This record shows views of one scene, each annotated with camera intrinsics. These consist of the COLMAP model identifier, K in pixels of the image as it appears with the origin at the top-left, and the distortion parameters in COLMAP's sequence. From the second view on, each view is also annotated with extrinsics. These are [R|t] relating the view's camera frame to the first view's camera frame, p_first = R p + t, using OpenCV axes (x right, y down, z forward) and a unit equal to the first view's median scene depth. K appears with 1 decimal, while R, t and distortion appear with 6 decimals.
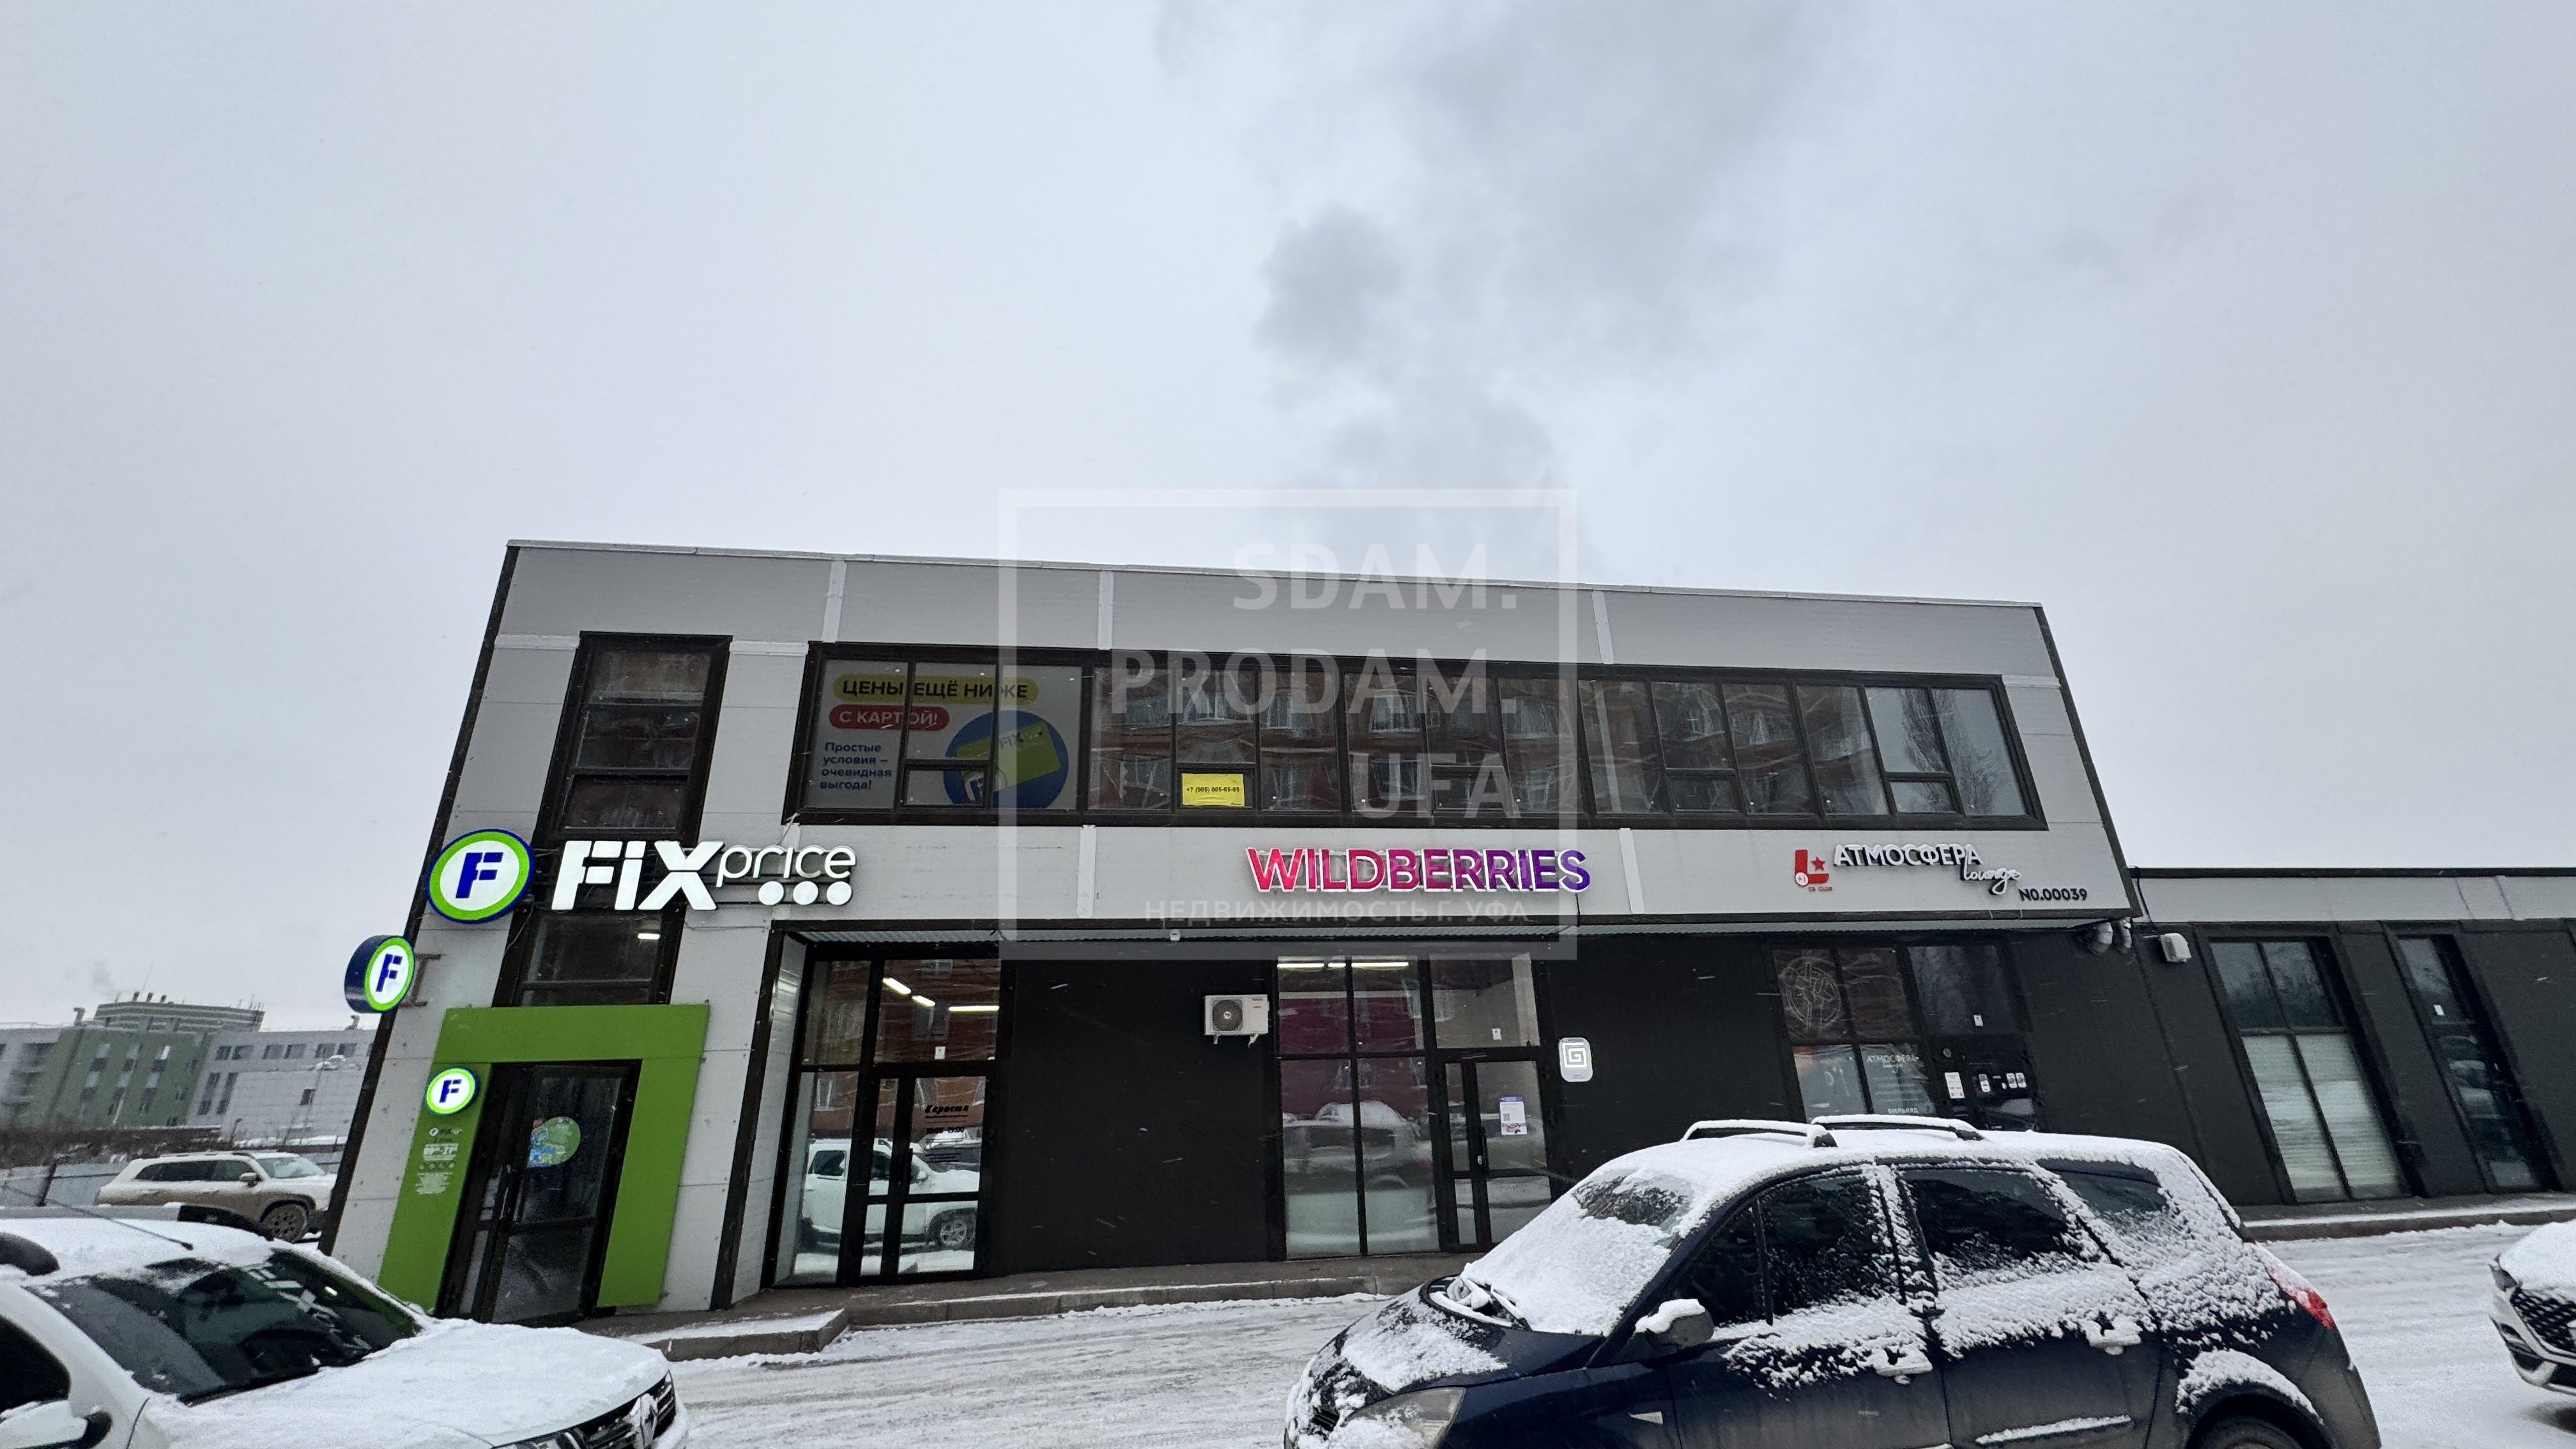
lens RADIAL K [[1019.2, 0, 1288.7], [0, 1019.2, 730.2], [0, 0, 1]] dist [-0.000452, -0.000024]
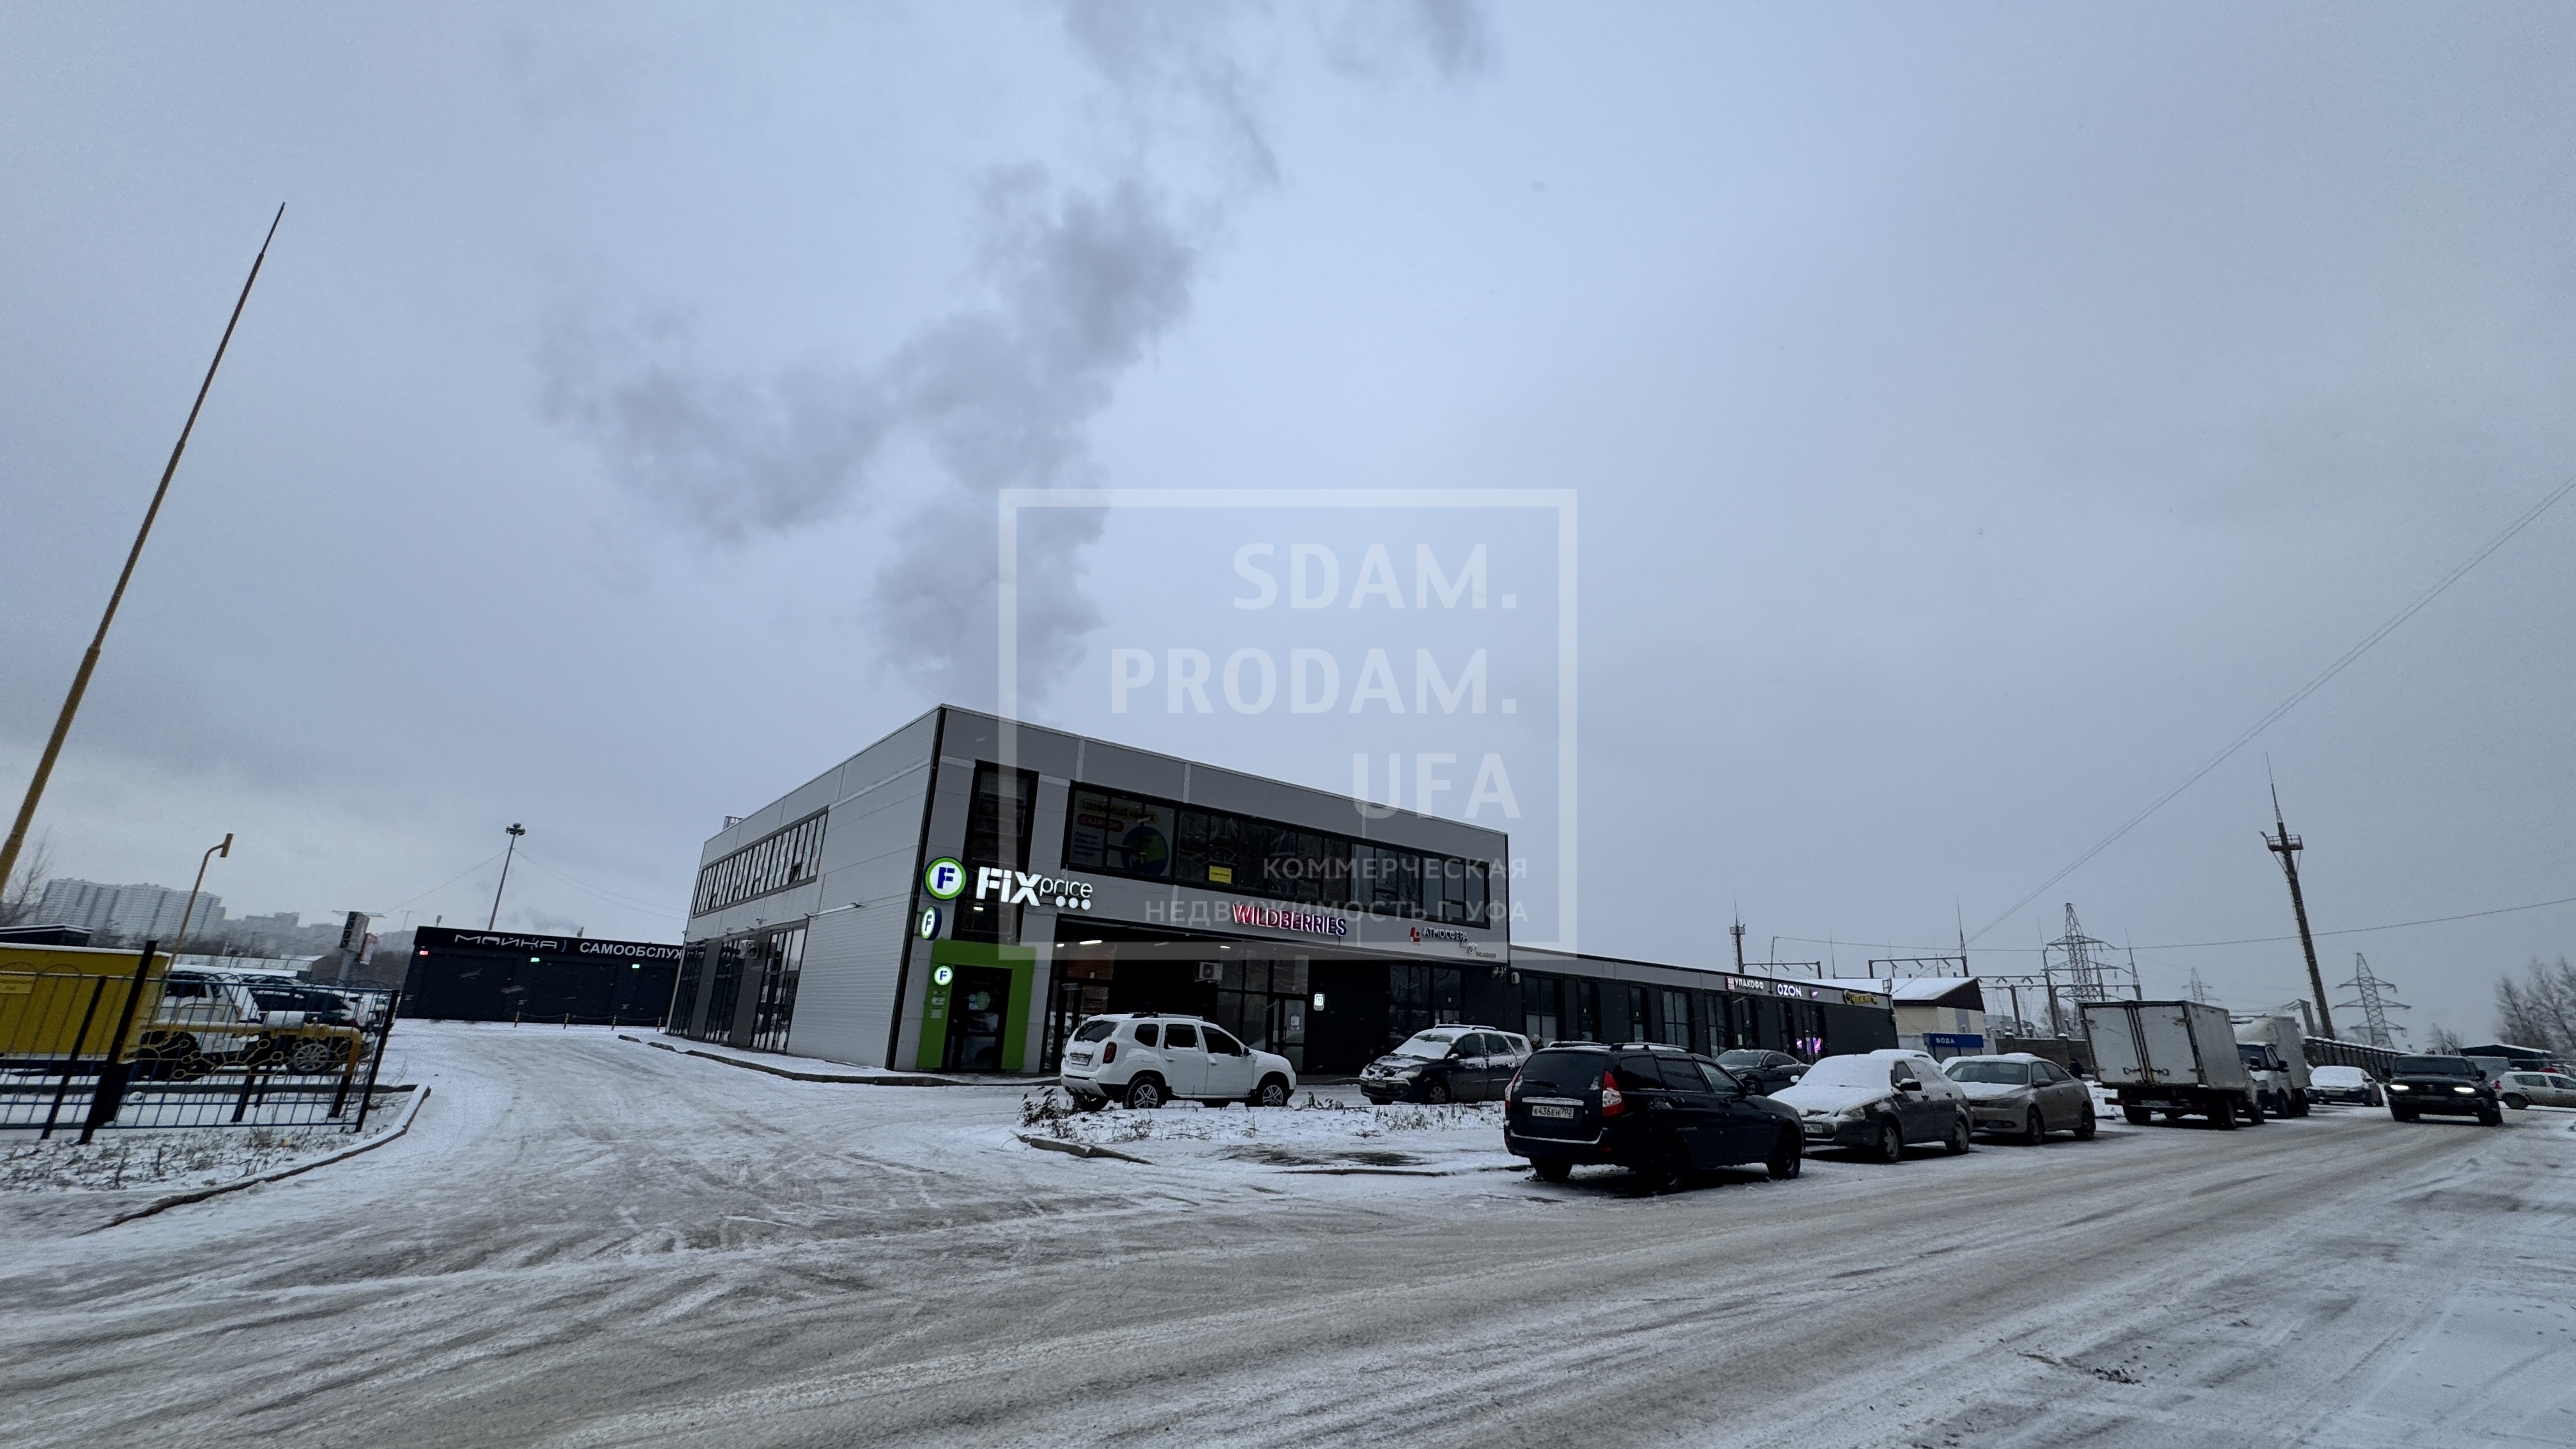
lens RADIAL K [[1019.2, 0, 1288.3], [0, 1019.2, 723.8], [0, 0, 1]] dist [-0.000452, -0.000024]
pose [[0.856553, 0.213021, 0.470042, -1.215525], [-0.242792, 0.970074, 0.002805, -0.349159], [-0.455378, -0.116525, 0.882640, -1.172113]]
